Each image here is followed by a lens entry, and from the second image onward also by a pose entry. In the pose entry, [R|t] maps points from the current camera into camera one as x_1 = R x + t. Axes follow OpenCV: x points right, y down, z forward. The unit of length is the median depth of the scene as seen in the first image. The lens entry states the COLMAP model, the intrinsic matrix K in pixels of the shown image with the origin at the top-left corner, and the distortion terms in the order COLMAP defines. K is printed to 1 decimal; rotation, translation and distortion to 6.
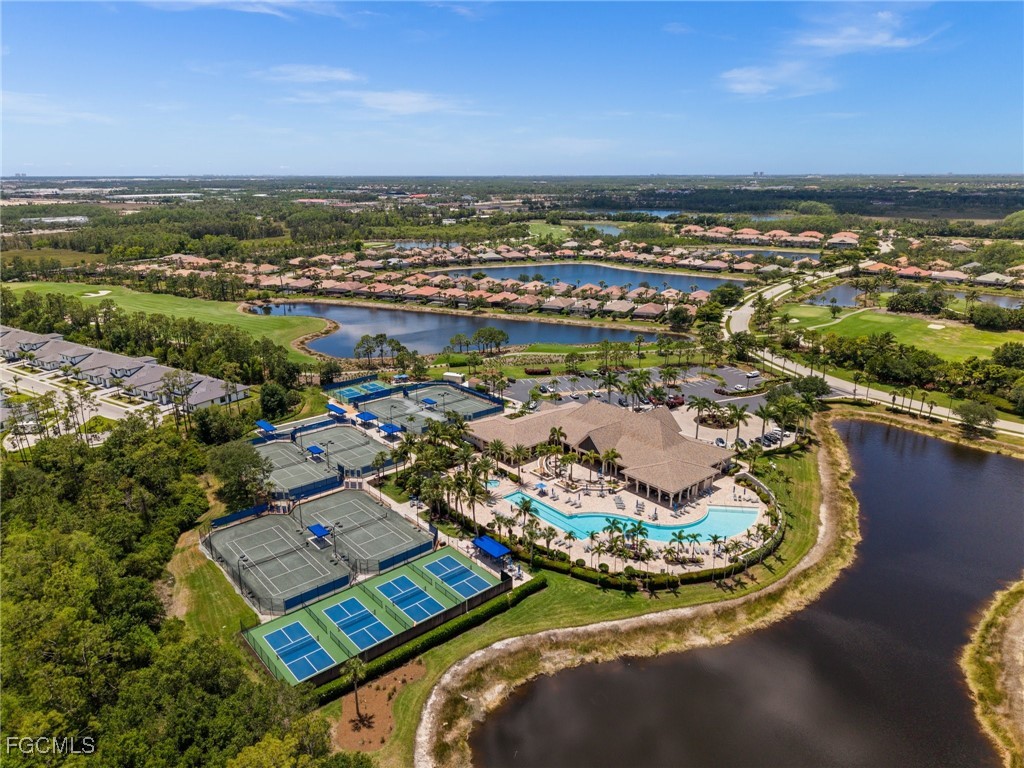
lens RADIAL K [[678.8, 0, 505.0], [0, 678.8, 387.9], [0, 0, 1]] dist [0.026234, -0.001338]
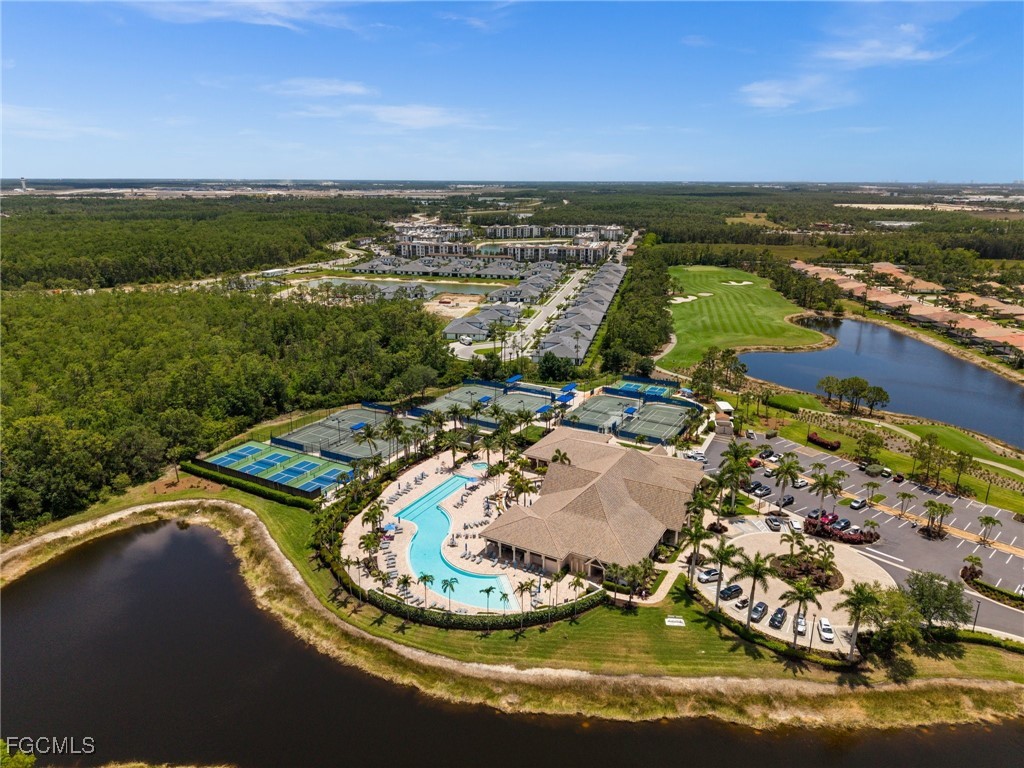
lens RADIAL K [[678.8, 0, 505.0], [0, 678.8, 387.9], [0, 0, 1]] dist [0.026234, -0.001338]
pose [[0.333975, 0.276115, -0.901233, 0.993894], [-0.284012, 0.941175, 0.183104, -0.195254], [0.898776, 0.194809, 0.392749, 0.640762]]
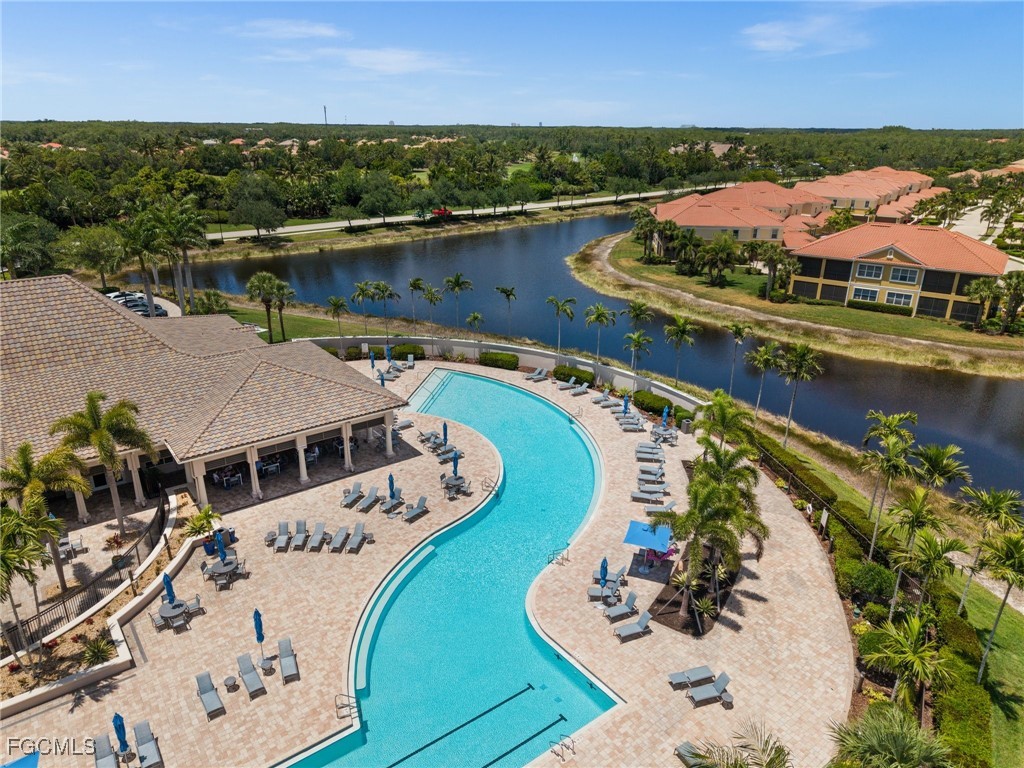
lens RADIAL K [[678.8, 0, 505.0], [0, 678.8, 387.9], [0, 0, 1]] dist [0.026234, -0.001338]
pose [[0.065363, -0.355362, 0.932441, -0.042106], [0.292367, 0.900251, 0.322599, 0.058640], [-0.954070, 0.251529, 0.162739, 0.895595]]
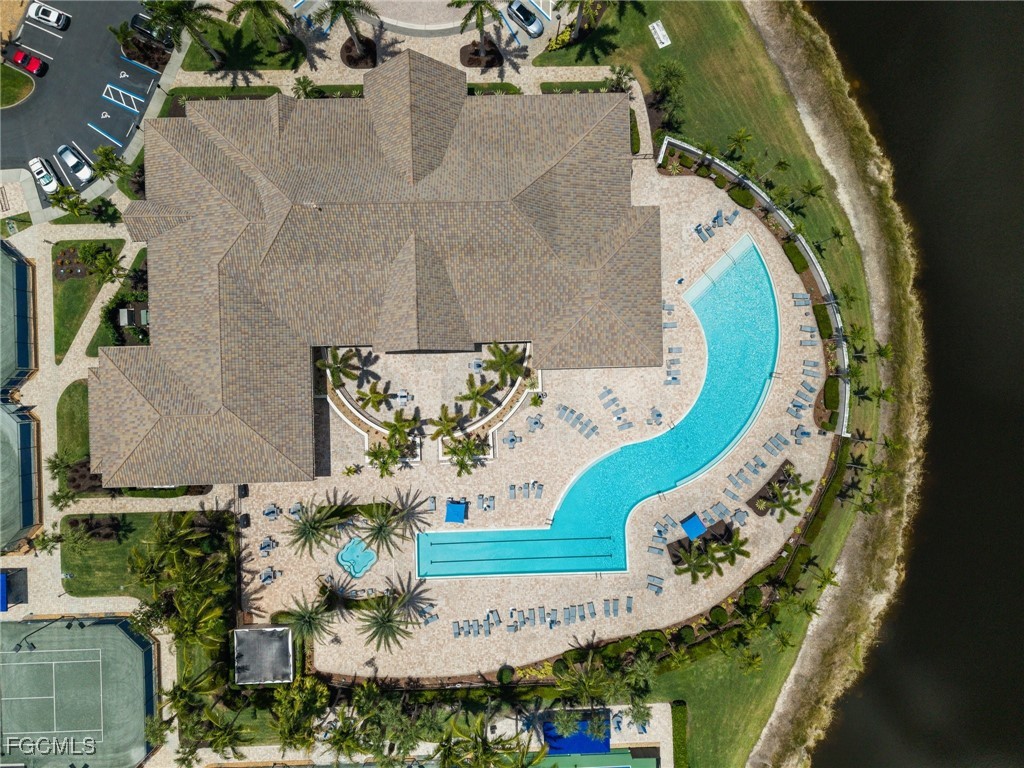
lens RADIAL K [[678.8, 0, 505.0], [0, 678.8, 387.9], [0, 0, 1]] dist [0.026234, -0.001338]
pose [[0.628773, -0.777578, 0.004038, 0.154865], [0.222551, 0.184933, 0.957220, -0.363656], [-0.745060, -0.600976, 0.289332, 0.920544]]
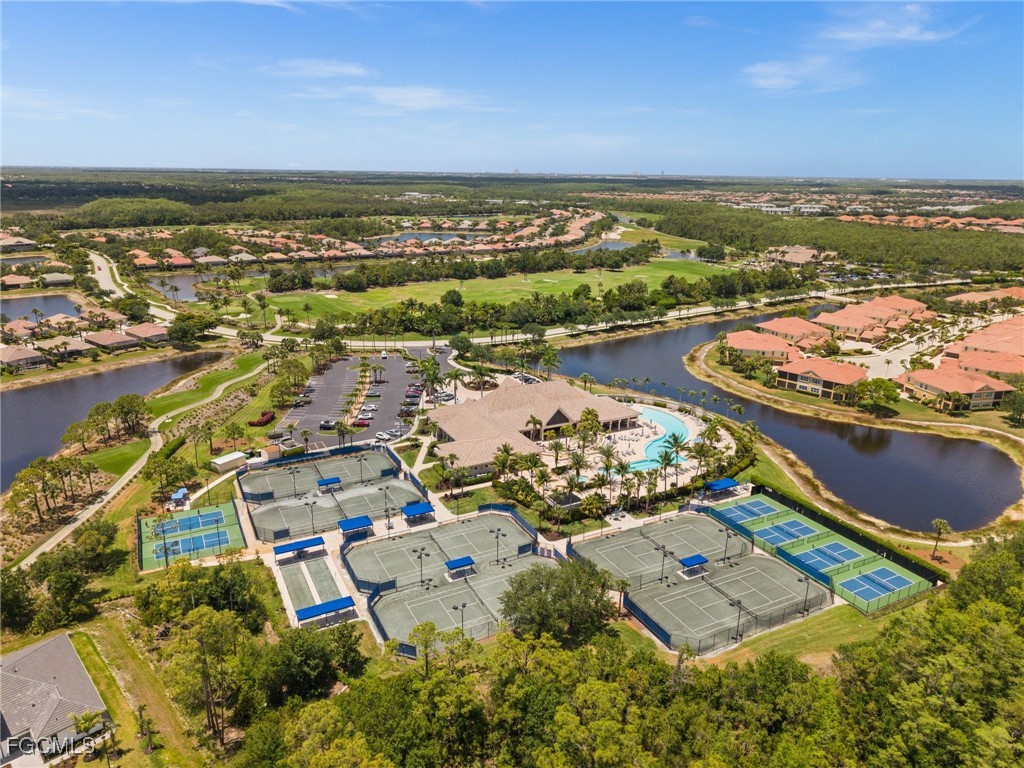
lens RADIAL K [[678.8, 0, 505.0], [0, 678.8, 387.9], [0, 0, 1]] dist [0.026234, -0.001338]
pose [[0.230299, -0.289048, 0.929201, -1.026435], [0.280758, 0.933999, 0.220956, -0.259986], [-0.931739, 0.209995, 0.296251, 0.840121]]
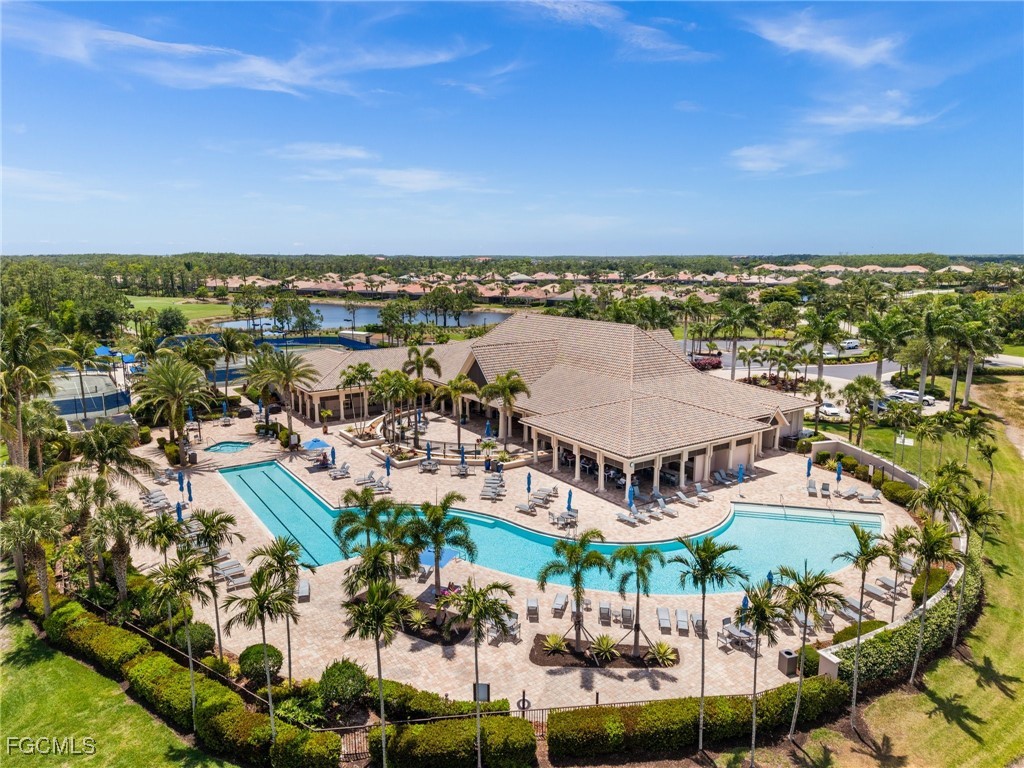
lens RADIAL K [[678.8, 0, 505.0], [0, 678.8, 387.9], [0, 0, 1]] dist [0.026234, -0.001338]
pose [[0.993609, 0.020226, -0.111049, 0.219319], [-0.032621, 0.993289, -0.110967, 0.158203], [0.108060, 0.113881, 0.987600, 0.629984]]
